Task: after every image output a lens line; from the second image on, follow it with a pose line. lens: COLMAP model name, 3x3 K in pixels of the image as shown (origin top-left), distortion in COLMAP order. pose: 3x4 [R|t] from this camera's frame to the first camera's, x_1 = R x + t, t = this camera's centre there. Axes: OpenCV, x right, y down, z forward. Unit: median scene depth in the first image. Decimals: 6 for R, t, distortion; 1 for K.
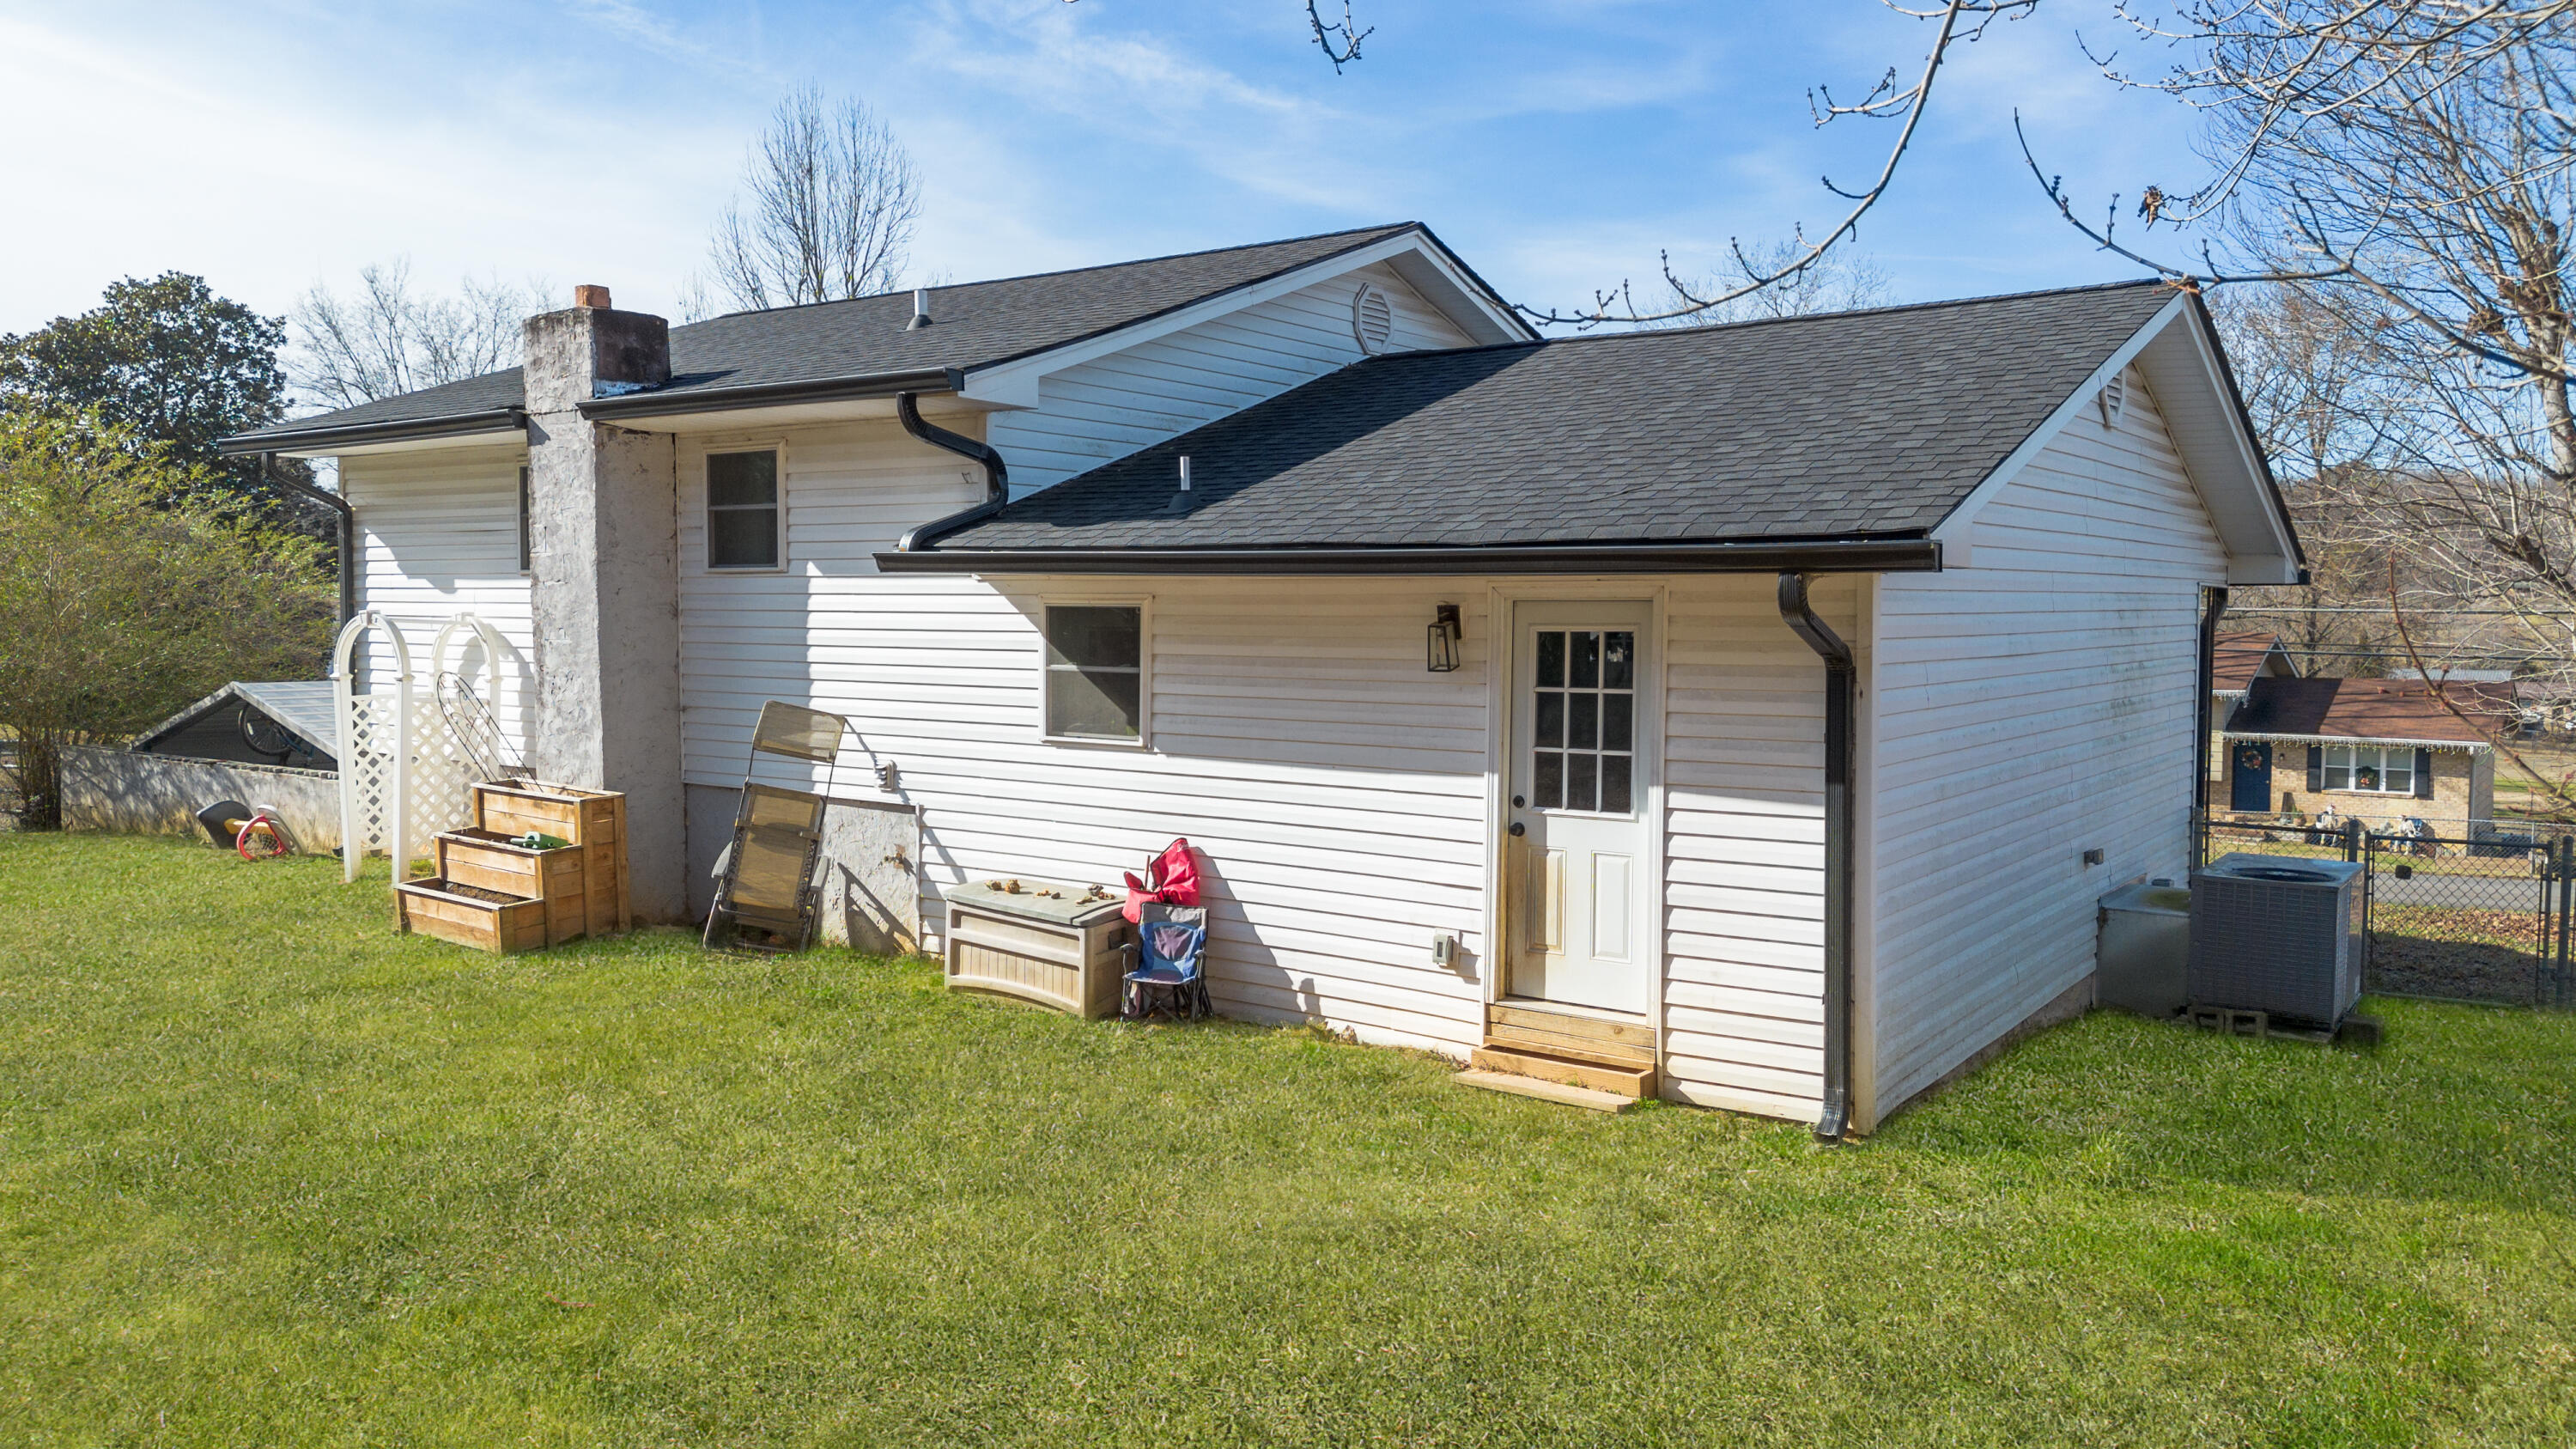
lens RADIAL K [[1761.8, 0, 1270.7], [0, 1761.8, 723.0], [0, 0, 1]] dist [0.110669, -0.096018]
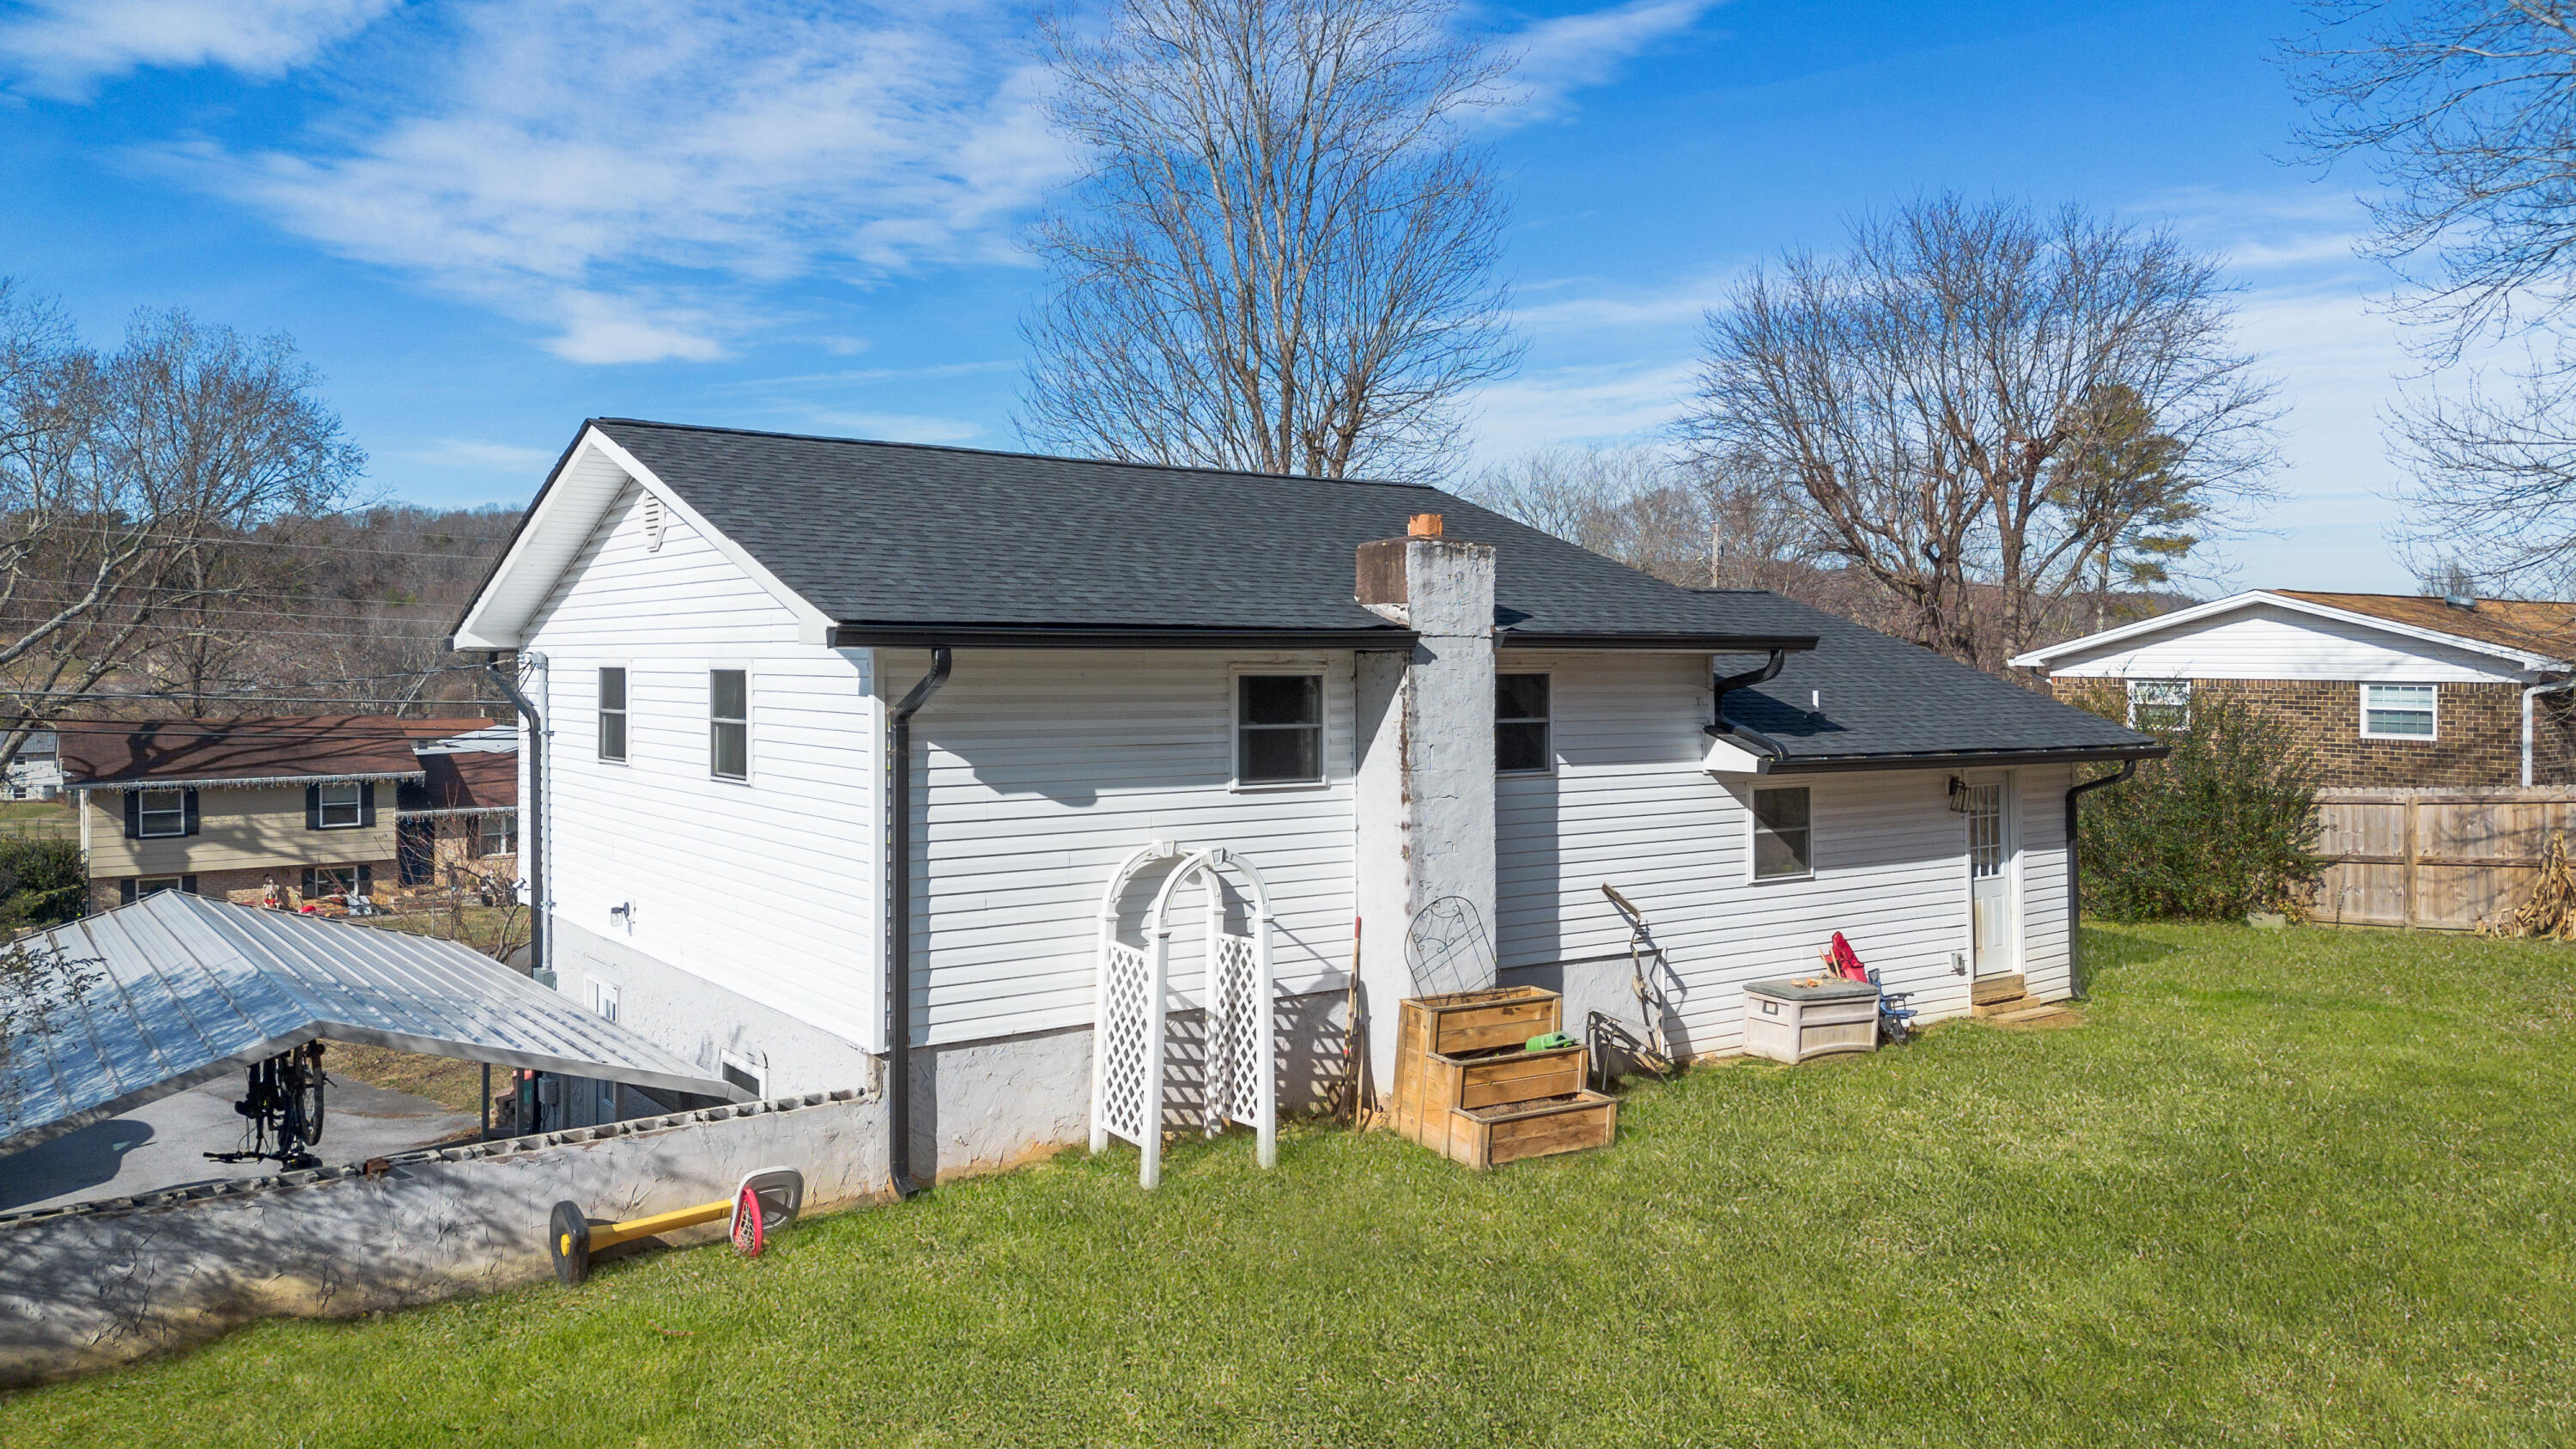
lens RADIAL K [[1818.9, 0, 1279.2], [0, 1818.9, 673.5], [0, 0, 1]] dist [0.086656, -0.000440]
pose [[0.311140, -0.012811, 0.950278, -1.729863], [0.062046, 0.998050, -0.006860, -0.180851], [-0.948337, 0.061096, 0.311328, 0.919981]]
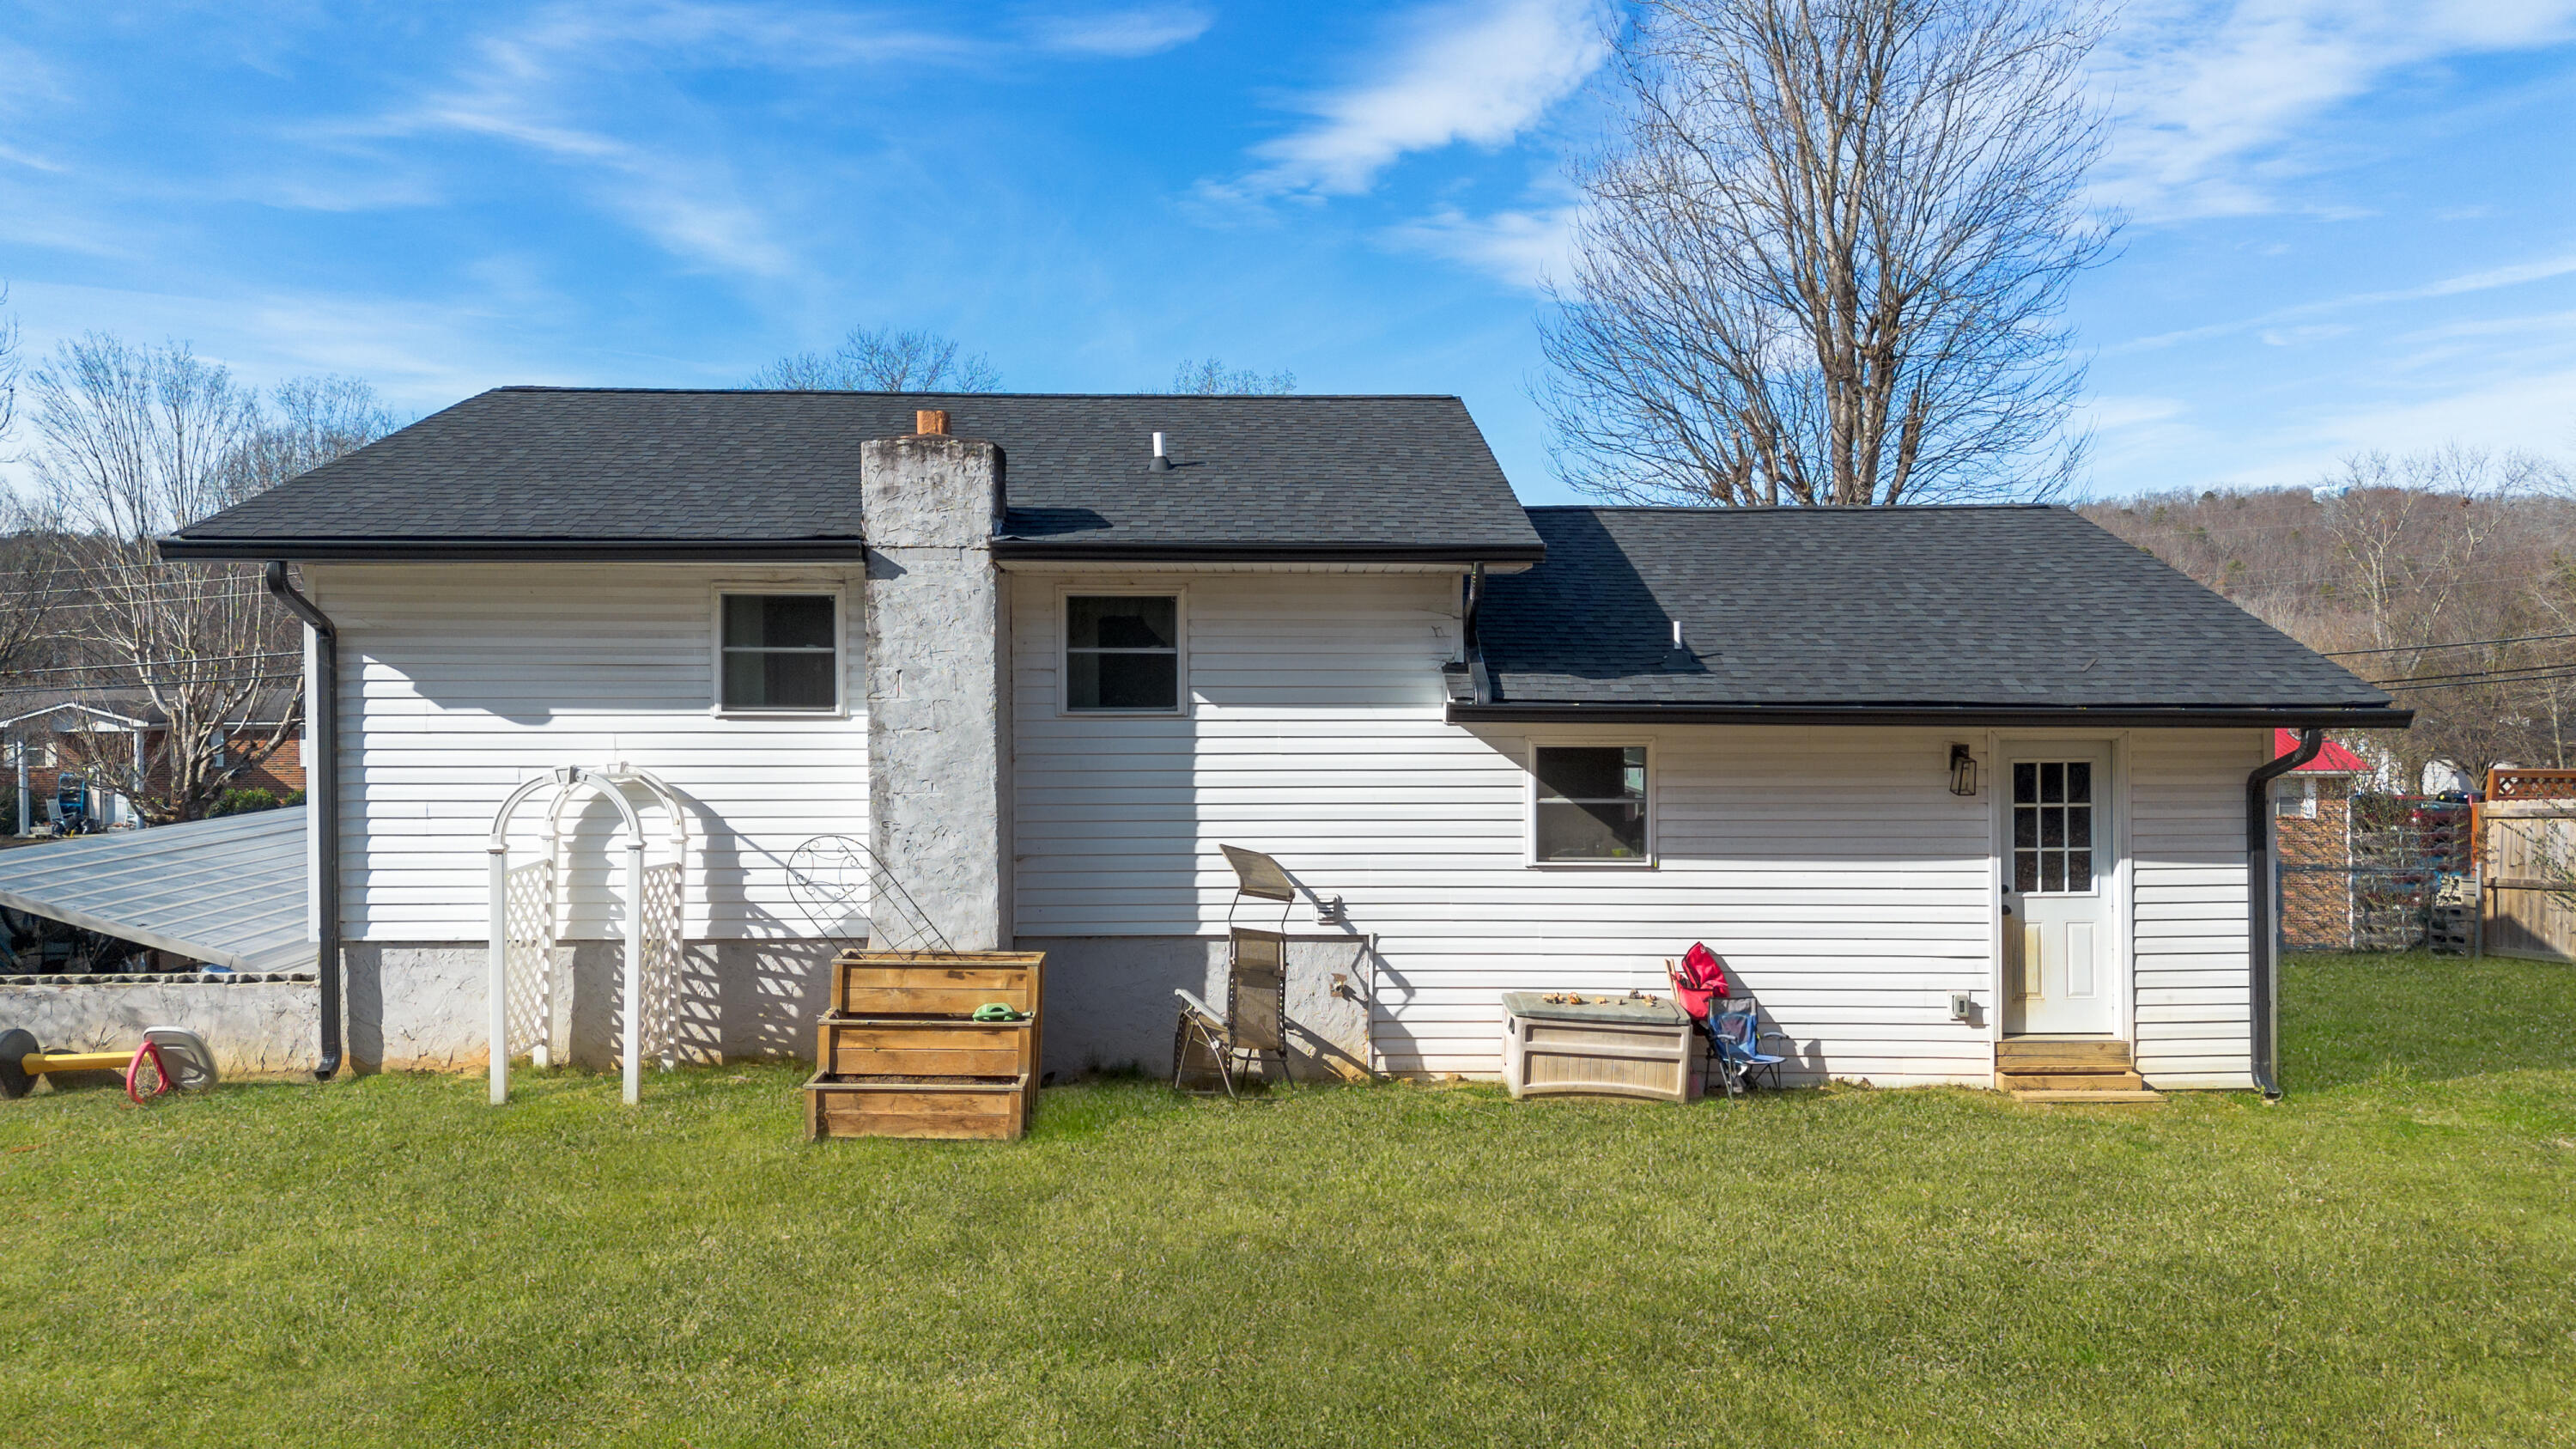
lens RADIAL K [[1761.8, 0, 1270.7], [0, 1761.8, 723.0], [0, 0, 1]] dist [0.110669, -0.096018]
pose [[0.801160, -0.025588, 0.597903, -0.966303], [0.043645, 0.998923, -0.015732, -0.073044], [-0.596857, 0.038699, 0.801414, 0.198707]]
